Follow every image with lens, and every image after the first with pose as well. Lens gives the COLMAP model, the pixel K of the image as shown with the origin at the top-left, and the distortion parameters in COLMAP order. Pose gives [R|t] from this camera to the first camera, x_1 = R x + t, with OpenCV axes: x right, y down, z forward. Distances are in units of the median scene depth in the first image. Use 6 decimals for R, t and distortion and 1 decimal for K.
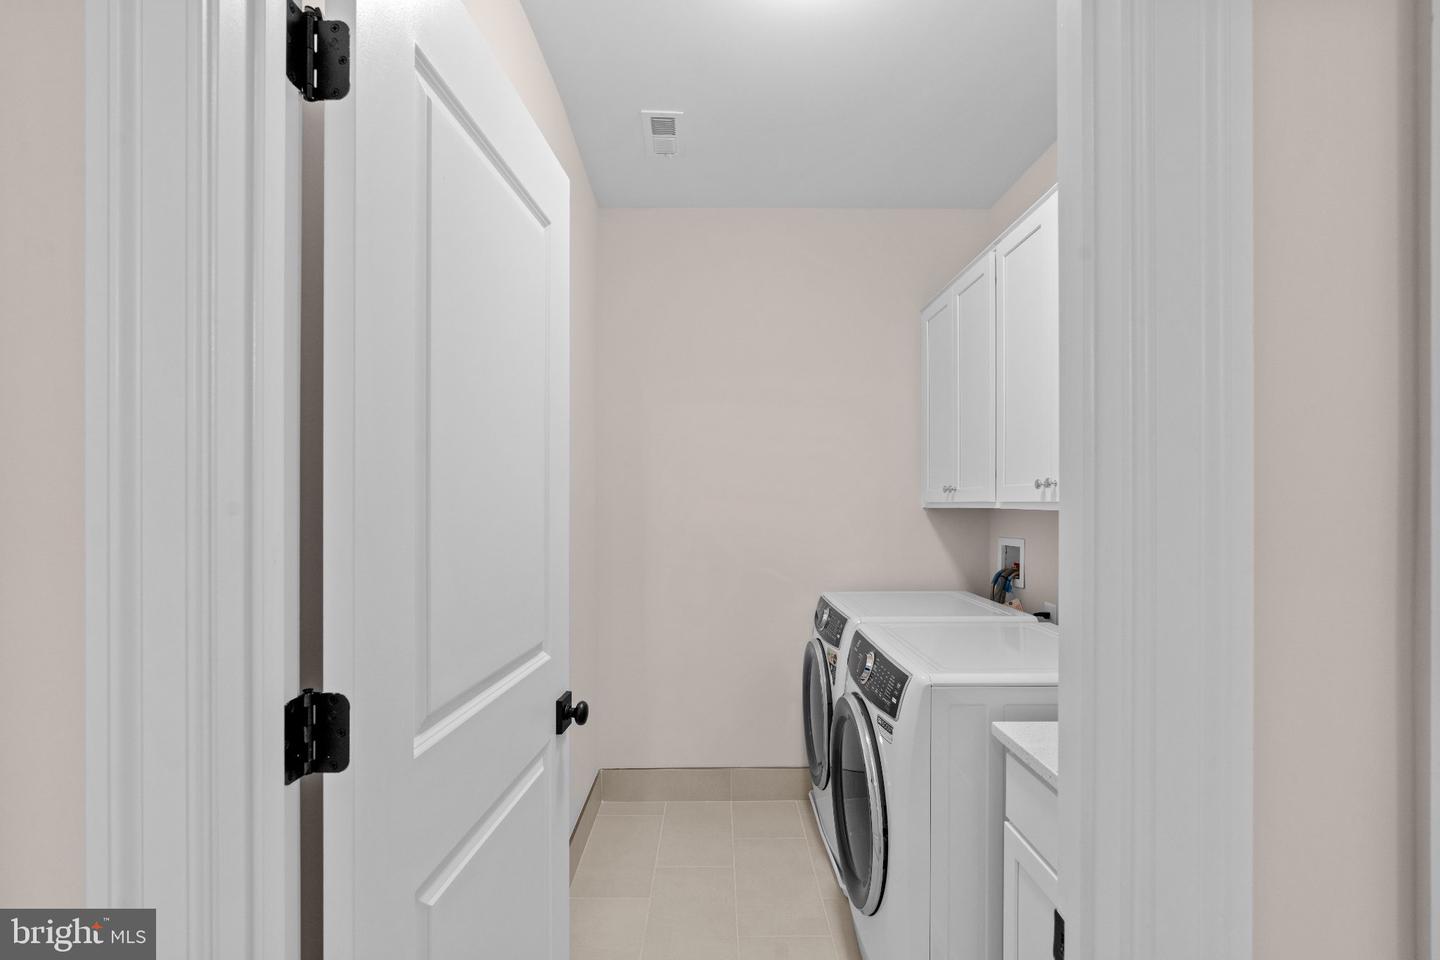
lens RADIAL K [[669.5, 0, 722.7], [0, 669.5, 492.0], [0, 0, 1]] dist [0.067862, 0.000002]
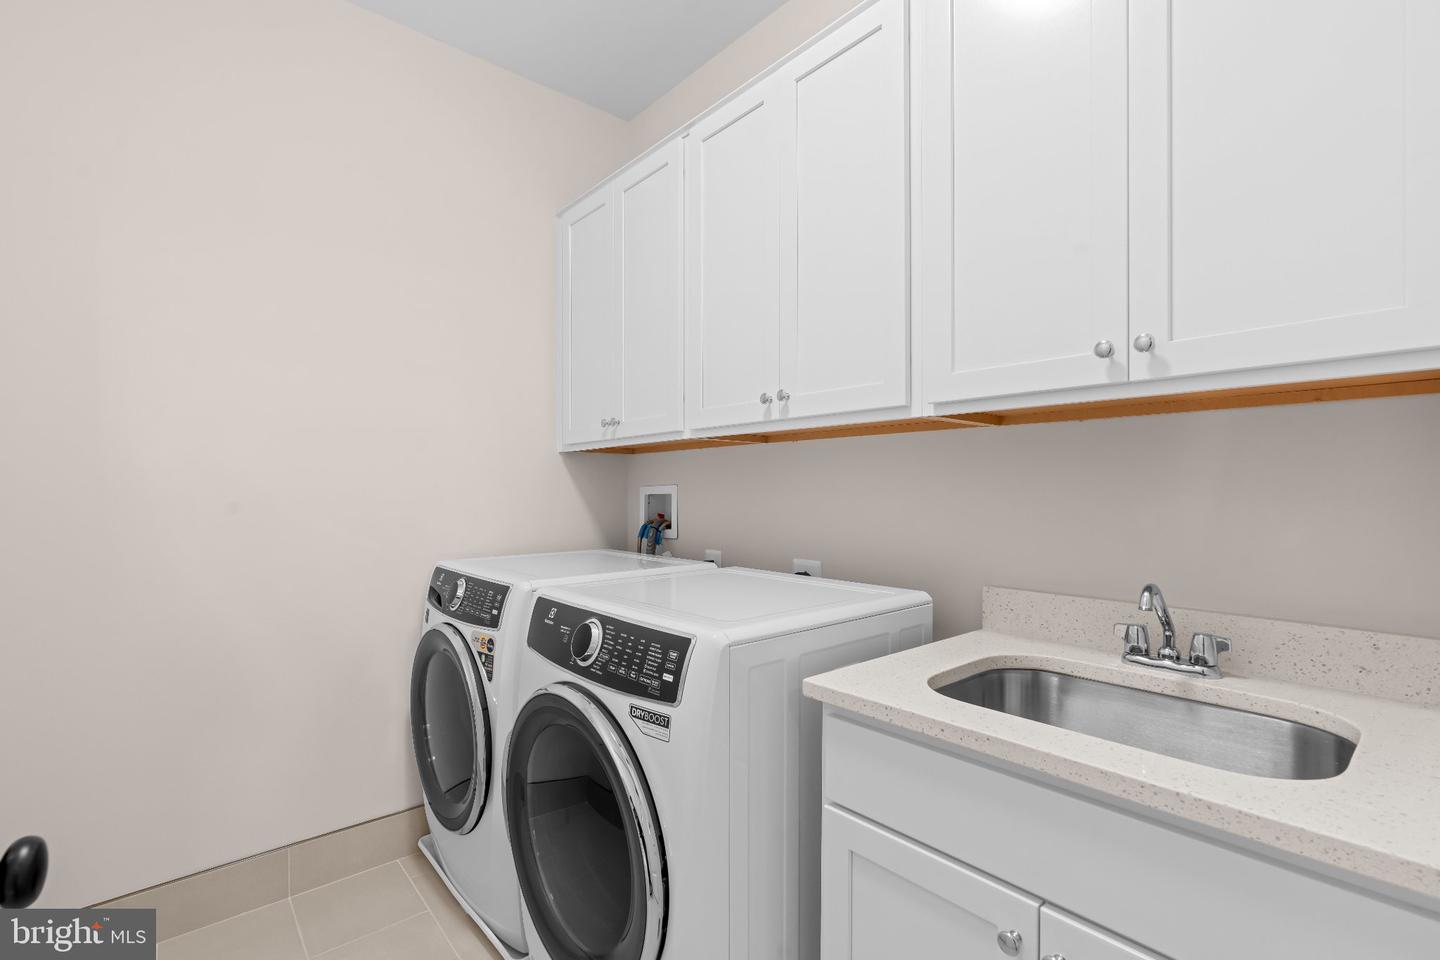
lens RADIAL K [[658.5, 0, 715.1], [0, 658.5, 487.2], [0, 0, 1]] dist [-0.002815, -0.000424]
pose [[0.766414, 0.007311, 0.642305, -0.094408], [-0.008930, 0.999960, -0.000727, 0.082489], [-0.642285, -0.005178, 0.766449, 0.327453]]
